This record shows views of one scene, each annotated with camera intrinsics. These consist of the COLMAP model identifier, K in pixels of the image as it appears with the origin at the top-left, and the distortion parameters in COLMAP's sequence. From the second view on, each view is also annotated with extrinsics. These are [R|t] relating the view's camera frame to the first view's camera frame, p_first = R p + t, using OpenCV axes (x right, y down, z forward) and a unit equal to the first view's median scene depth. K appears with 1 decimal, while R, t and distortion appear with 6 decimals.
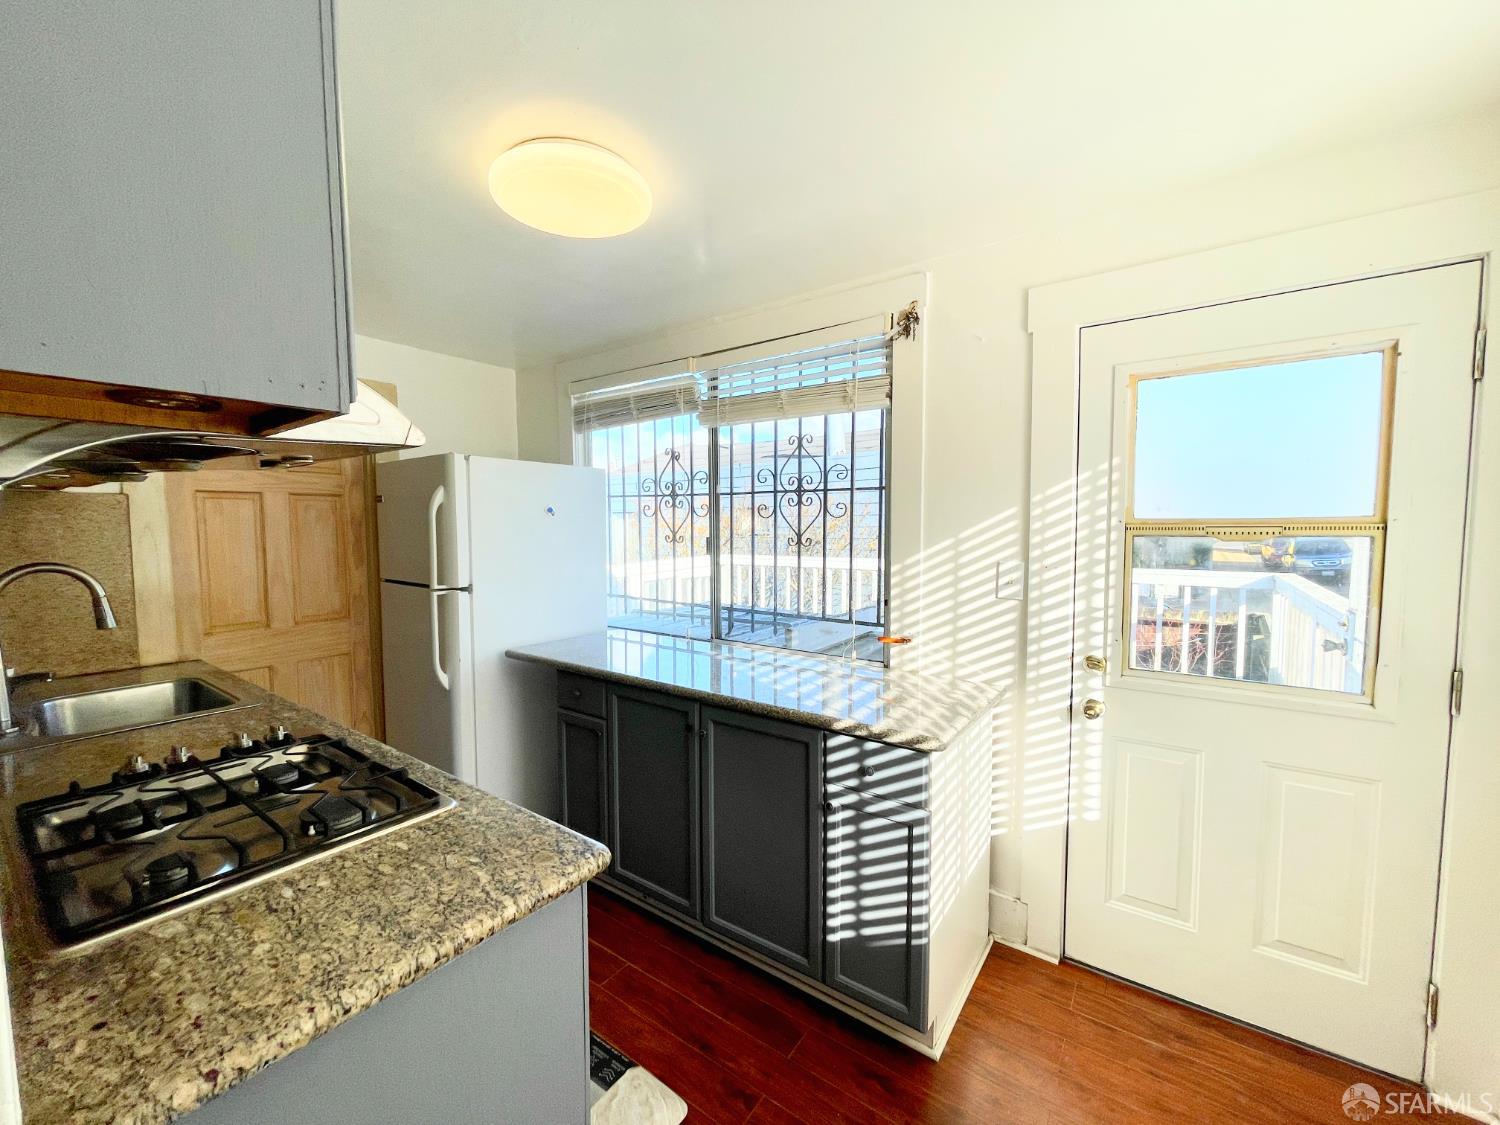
lens RADIAL K [[607.6, 0, 744.6], [0, 607.6, 563.8], [0, 0, 1]] dist [-0.000711, -0.001177]
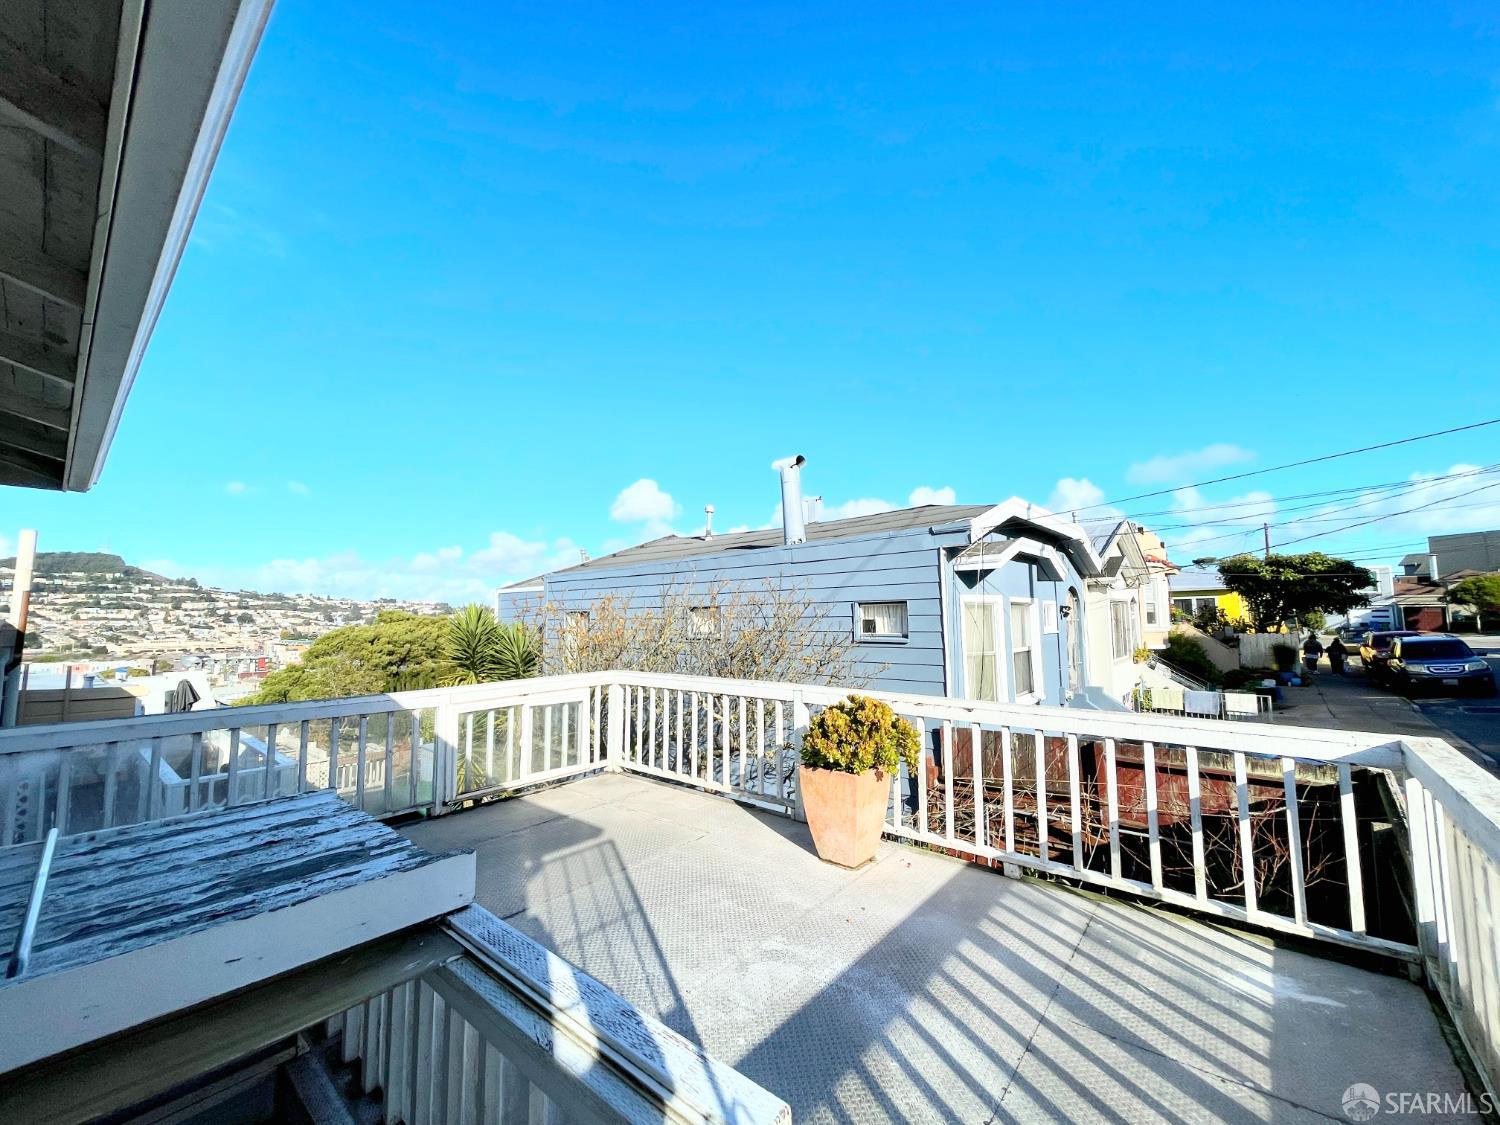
lens RADIAL K [[607.6, 0, 745.3], [0, 607.6, 563.2], [0, 0, 1]] dist [-0.000711, -0.001177]
pose [[0.996702, -0.008618, -0.080687, 0.265306], [-0.004035, 0.987851, -0.155349, -0.041299], [0.081046, 0.155162, 0.984559, 0.313682]]
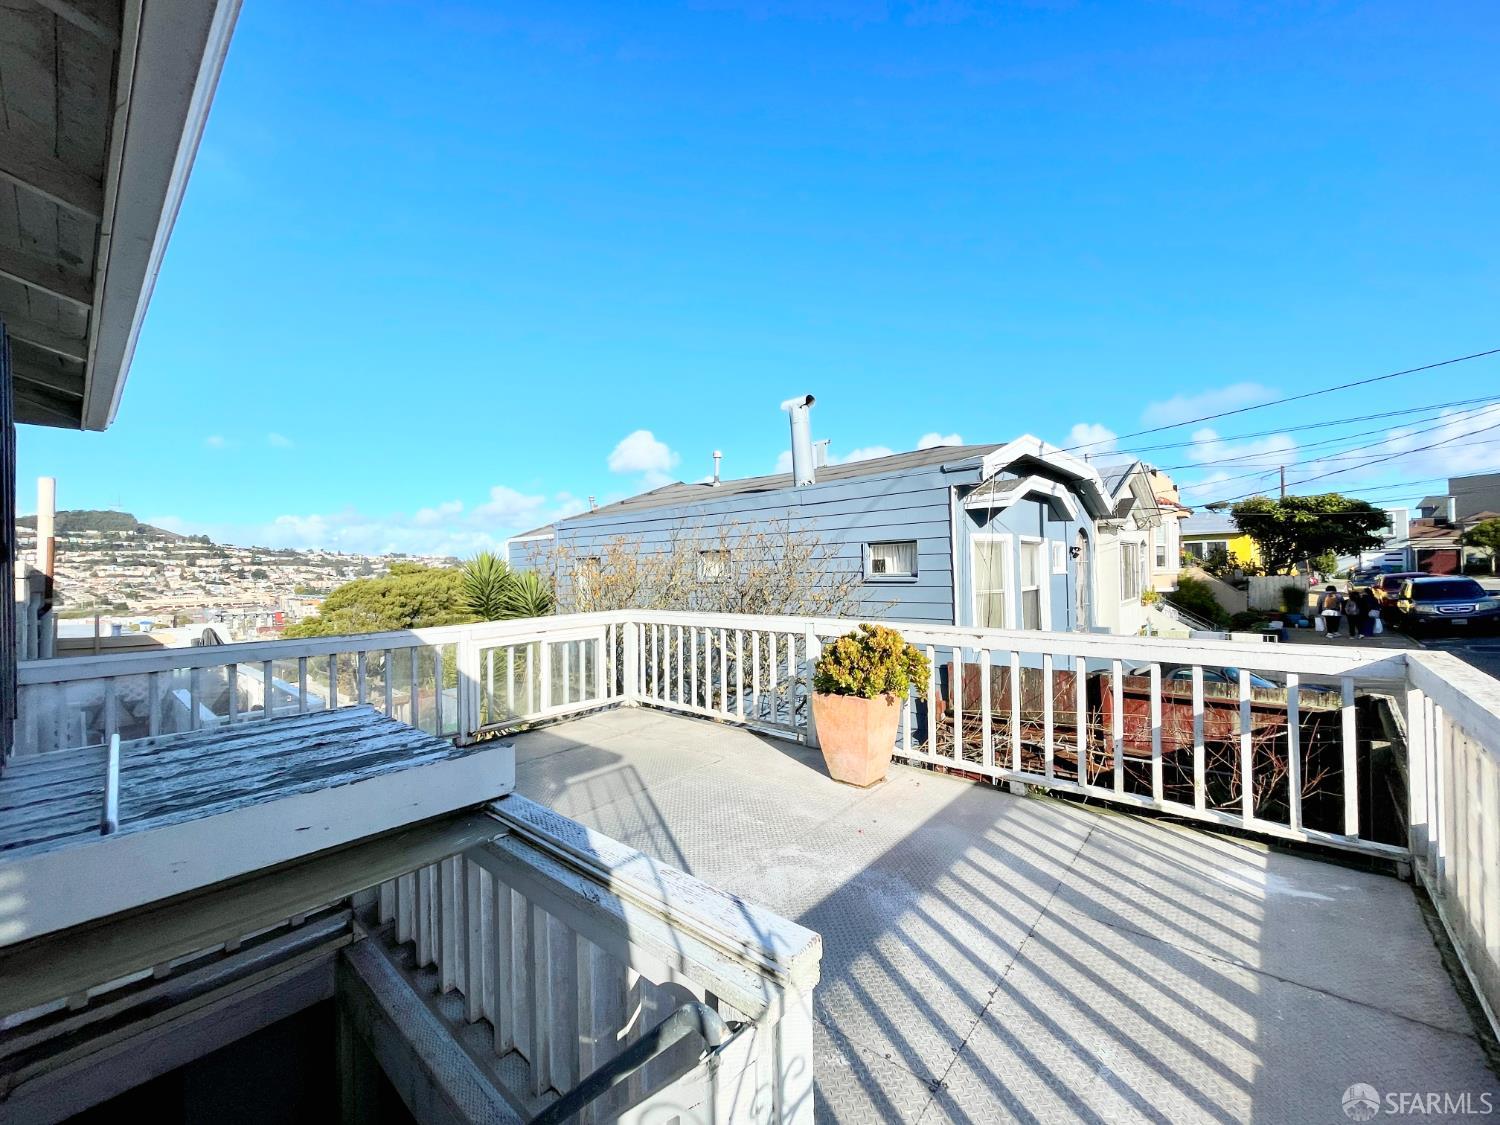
lens RADIAL K [[607.6, 0, 745.1], [0, 607.6, 563.1], [0, 0, 1]] dist [-0.000711, -0.001177]
pose [[0.995564, -0.011528, -0.093378, 0.259064], [0.004490, 0.997156, -0.075231, -0.020277], [0.093980, 0.074478, 0.992784, 0.309287]]
